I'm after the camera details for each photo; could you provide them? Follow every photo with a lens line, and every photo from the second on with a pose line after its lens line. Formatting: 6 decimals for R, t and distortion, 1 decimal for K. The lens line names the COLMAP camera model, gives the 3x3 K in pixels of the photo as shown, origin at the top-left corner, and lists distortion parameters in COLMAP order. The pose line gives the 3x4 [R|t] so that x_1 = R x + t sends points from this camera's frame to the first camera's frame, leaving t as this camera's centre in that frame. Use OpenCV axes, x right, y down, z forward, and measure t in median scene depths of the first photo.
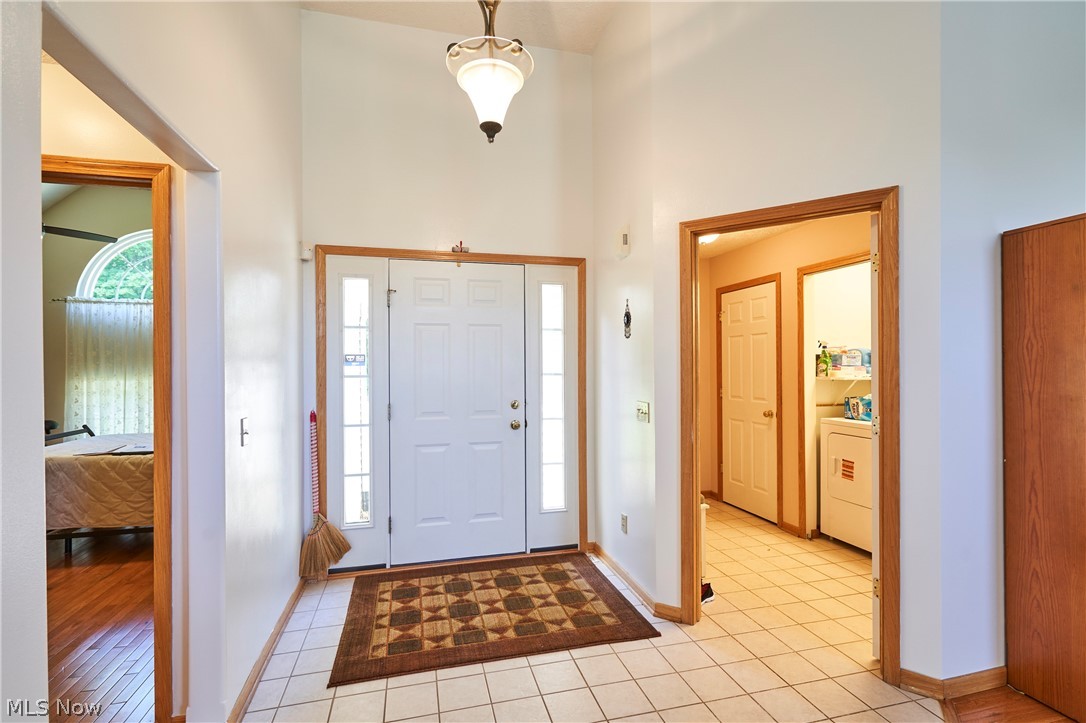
lens RADIAL K [[506.9, 0, 544.0], [0, 506.9, 364.5], [0, 0, 1]] dist [0.002570, 0.000762]
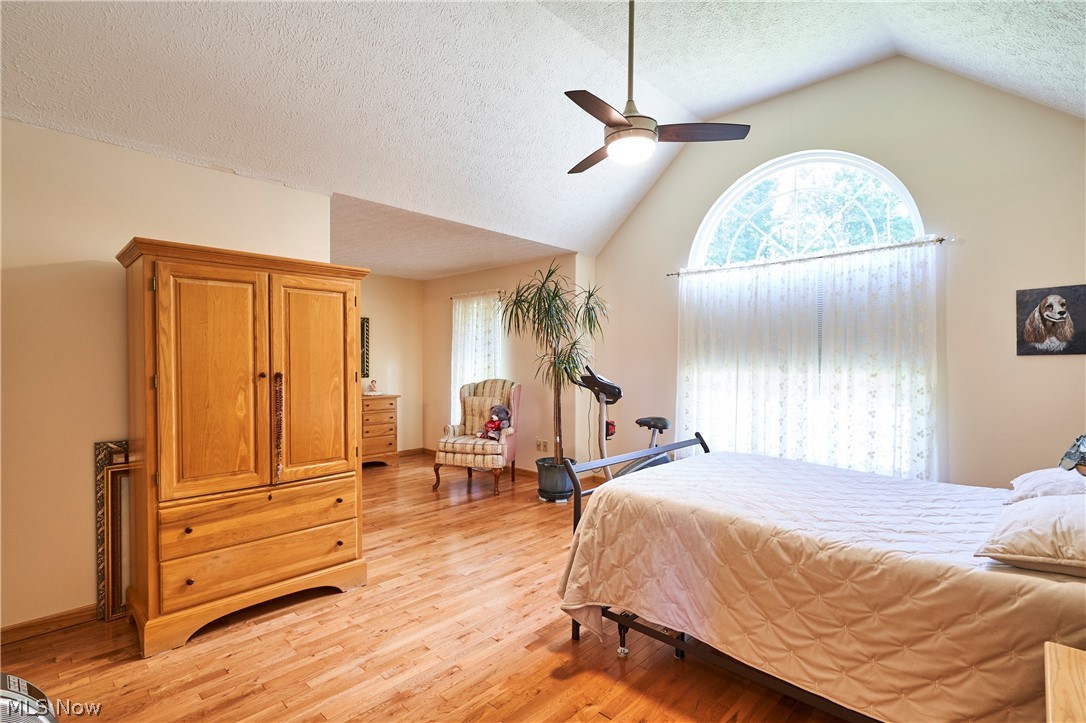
lens RADIAL K [[515.5, 0, 541.9], [0, 515.5, 364.0], [0, 0, 1]] dist [0.000241, -0.000015]
pose [[0.532864, 0.013269, -0.846097, -0.344869], [-0.007948, 0.999911, 0.010676, 0.014144], [0.846164, 0.001035, 0.532922, 0.362016]]
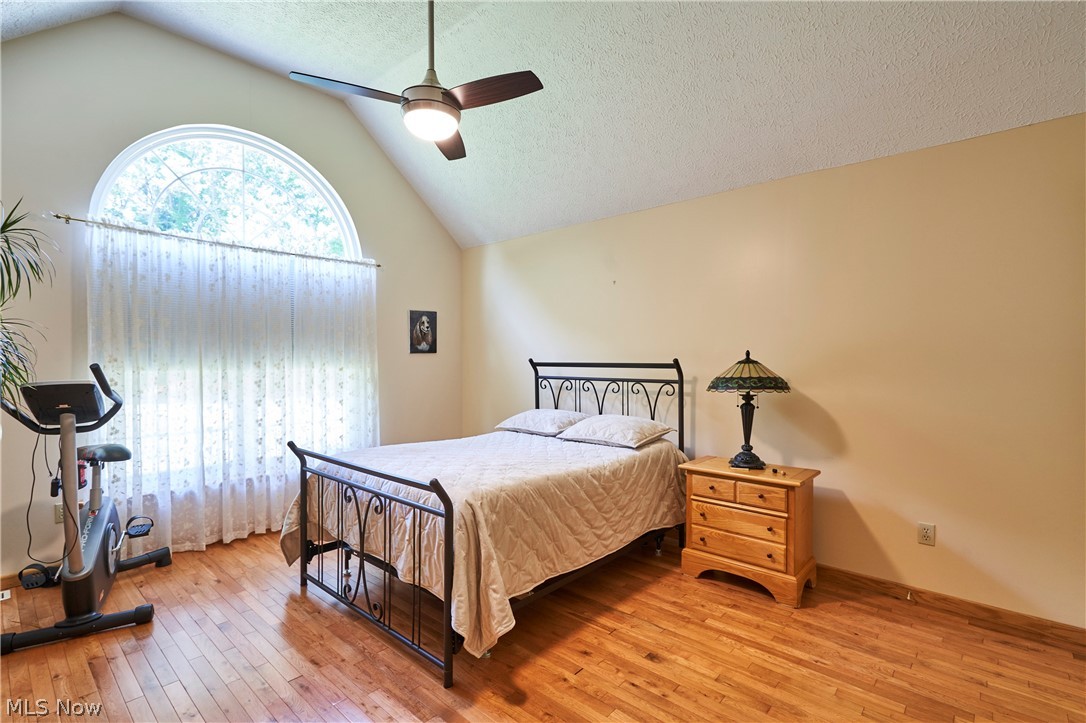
lens RADIAL K [[506.9, 0, 544.0], [0, 506.9, 364.5], [0, 0, 1]] dist [0.002570, 0.000762]
pose [[0.829499, 0.002852, 0.558501, -0.837018], [-0.007298, 0.999957, 0.005733, 0.018835], [-0.558461, -0.008831, 0.829484, 0.282351]]
